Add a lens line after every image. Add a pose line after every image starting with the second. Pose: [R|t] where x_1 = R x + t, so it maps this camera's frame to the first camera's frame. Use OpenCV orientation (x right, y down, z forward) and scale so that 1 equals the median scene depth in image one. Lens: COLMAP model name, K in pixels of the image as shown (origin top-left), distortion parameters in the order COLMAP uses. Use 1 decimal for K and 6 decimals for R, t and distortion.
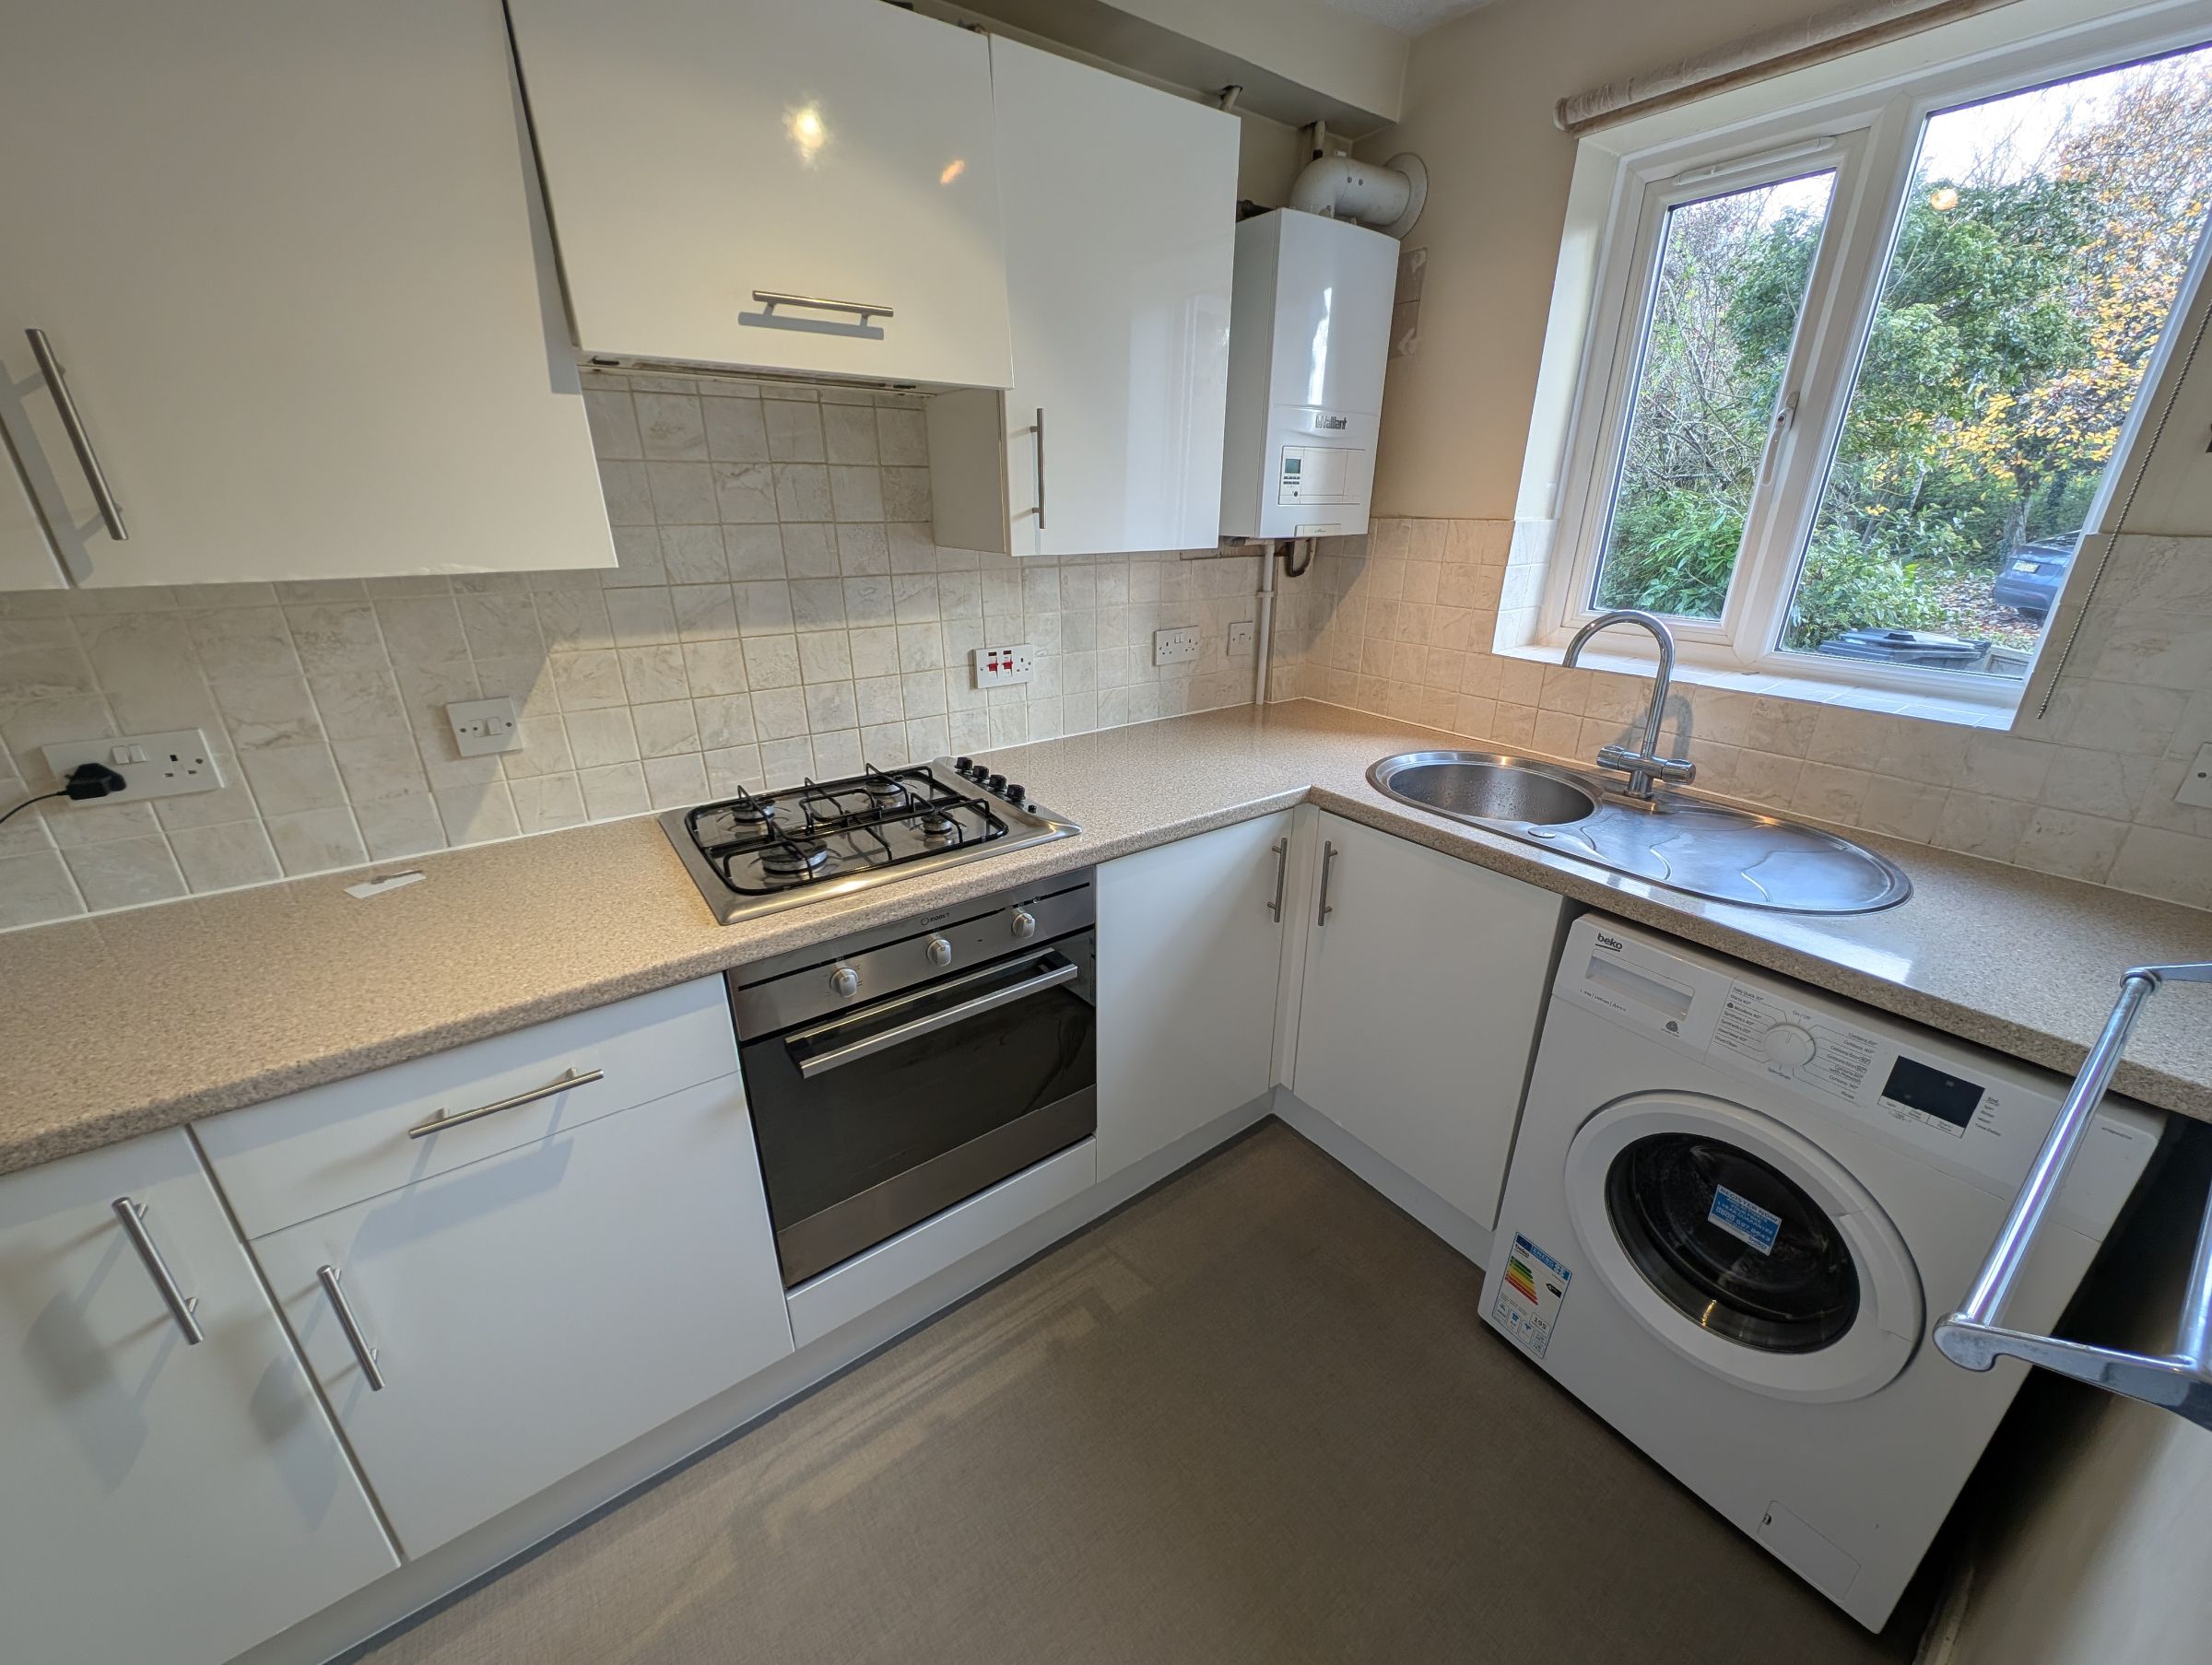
lens RADIAL K [[847.0, 0, 1117.6], [0, 847.0, 832.8], [0, 0, 1]] dist [-0.001142, -0.000512]
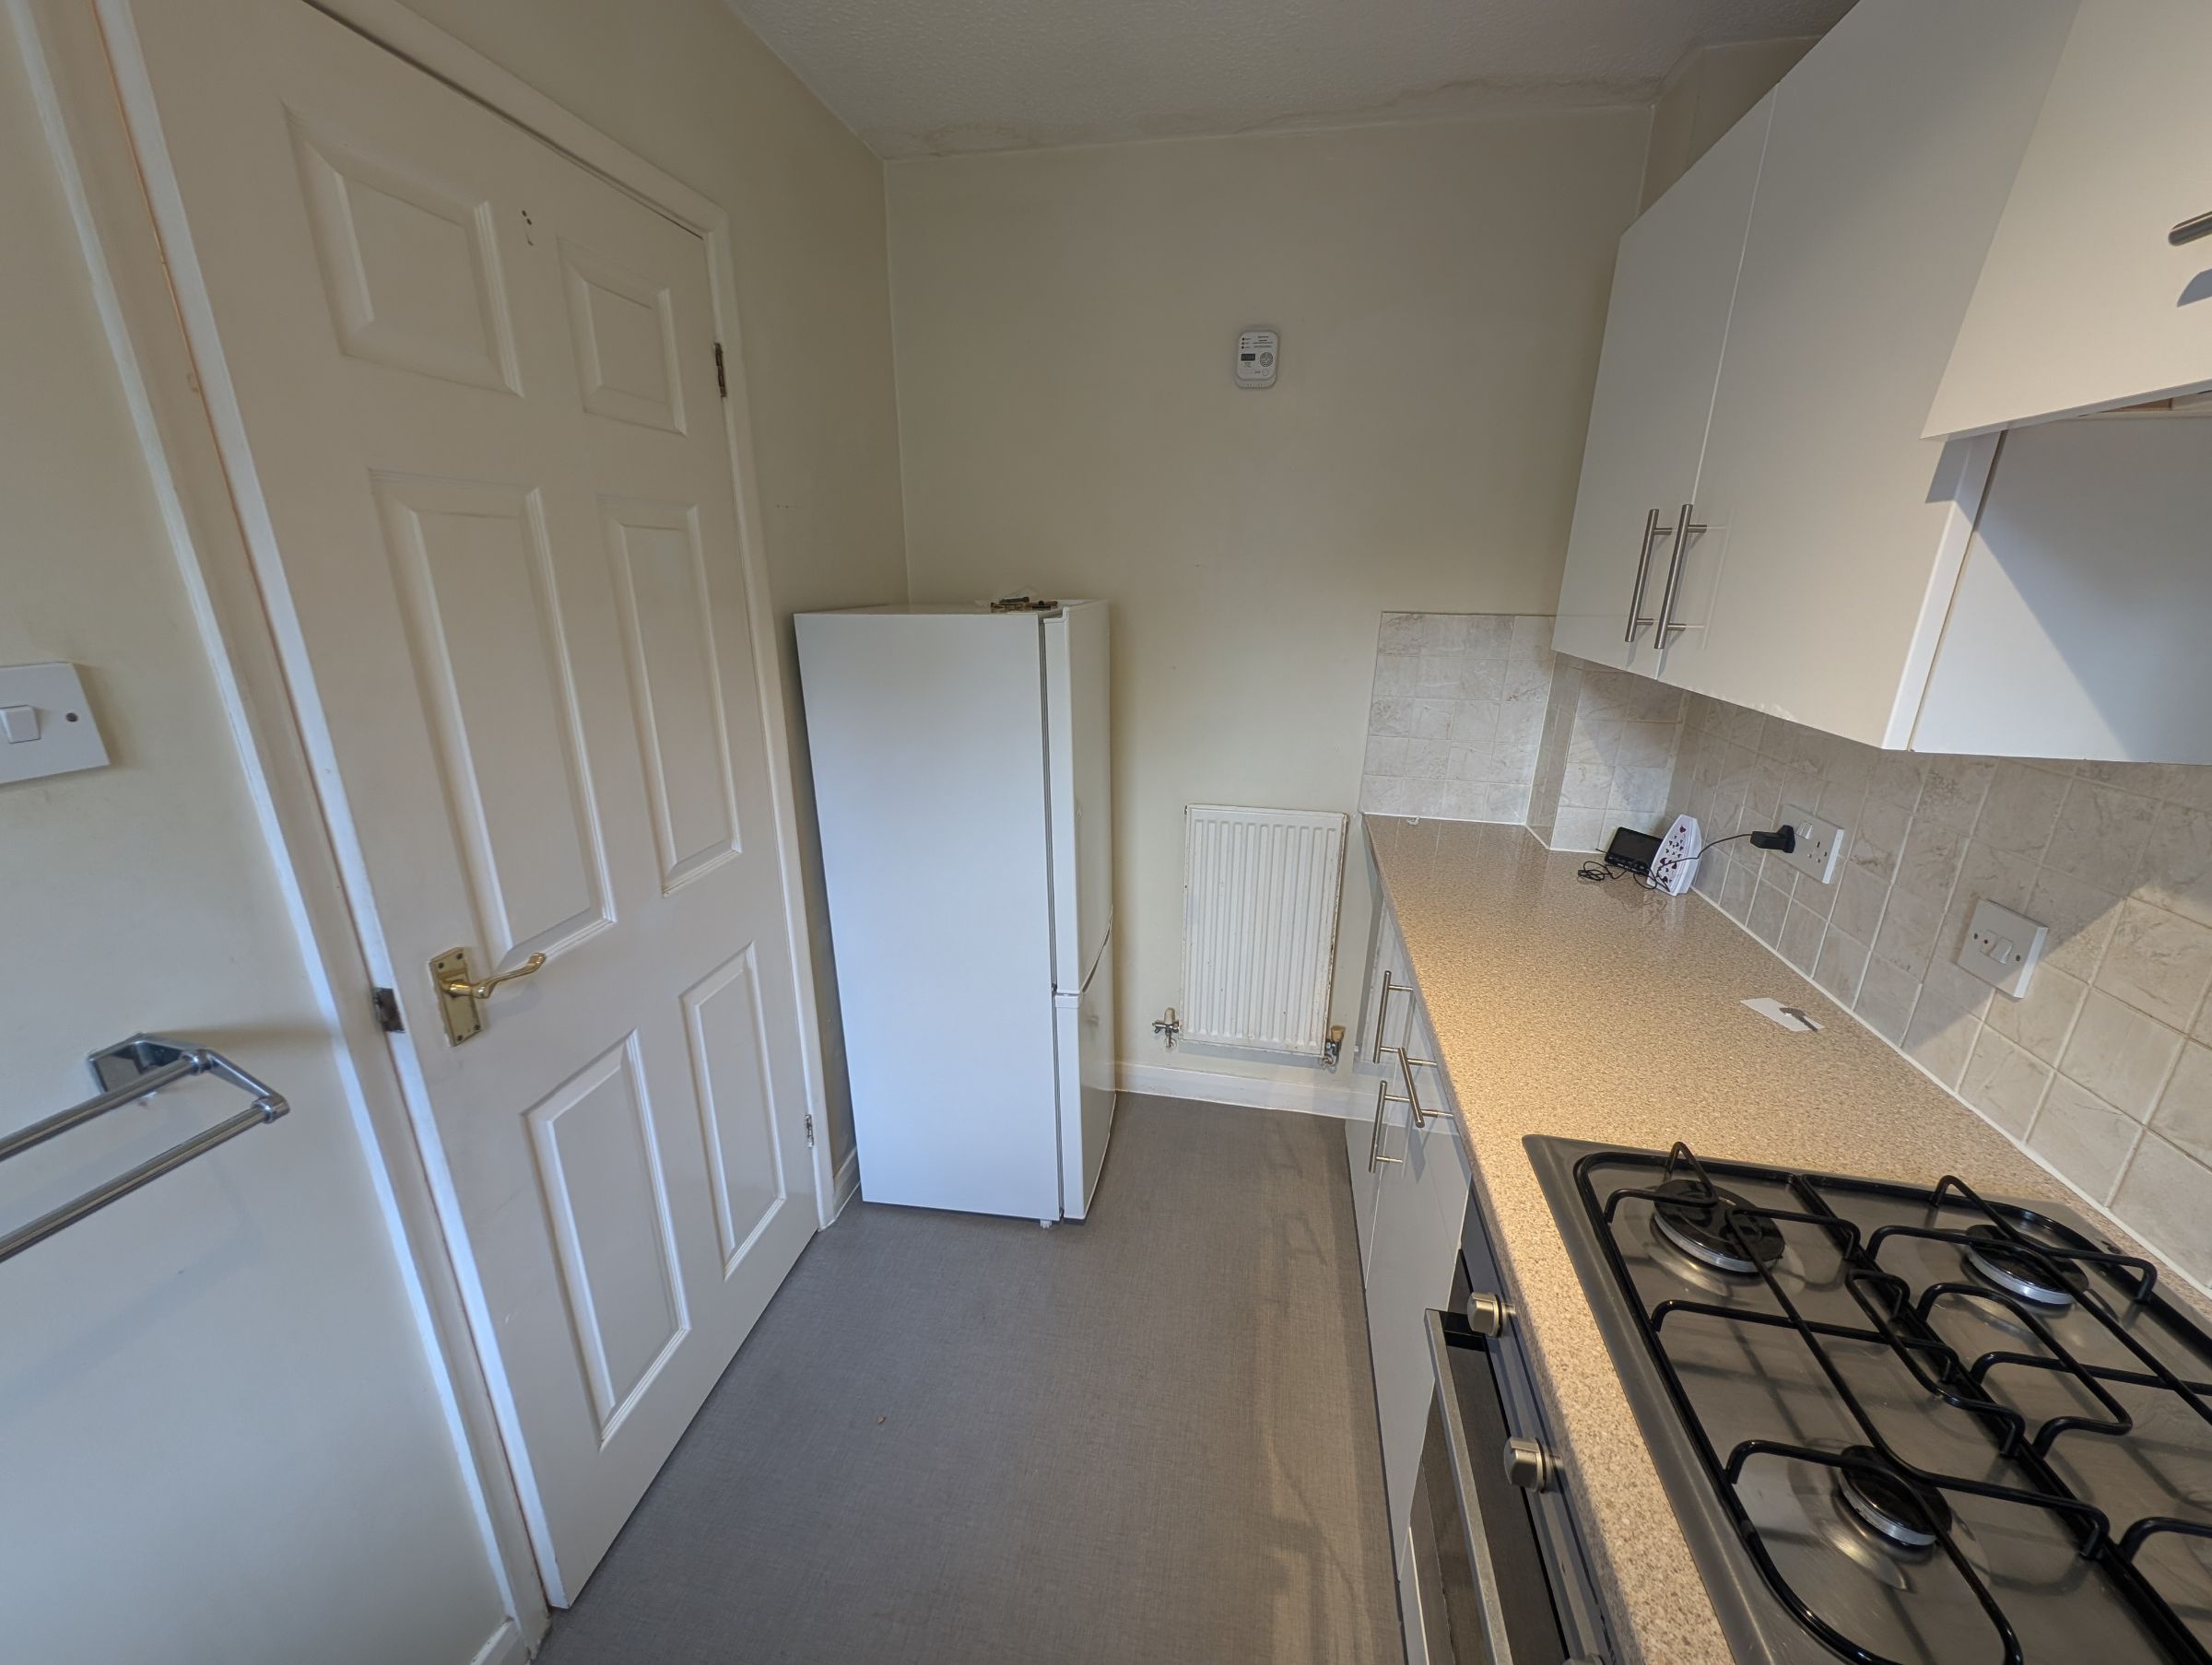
lens RADIAL K [[847.0, 0, 1113.2], [0, 847.0, 833.1], [0, 0, 1]] dist [-0.001142, -0.000512]
pose [[-0.728970, 0.192729, -0.656855, 0.265059], [-0.271056, 0.799855, 0.535501, -0.398947], [0.628595, 0.568408, -0.530830, 0.890562]]
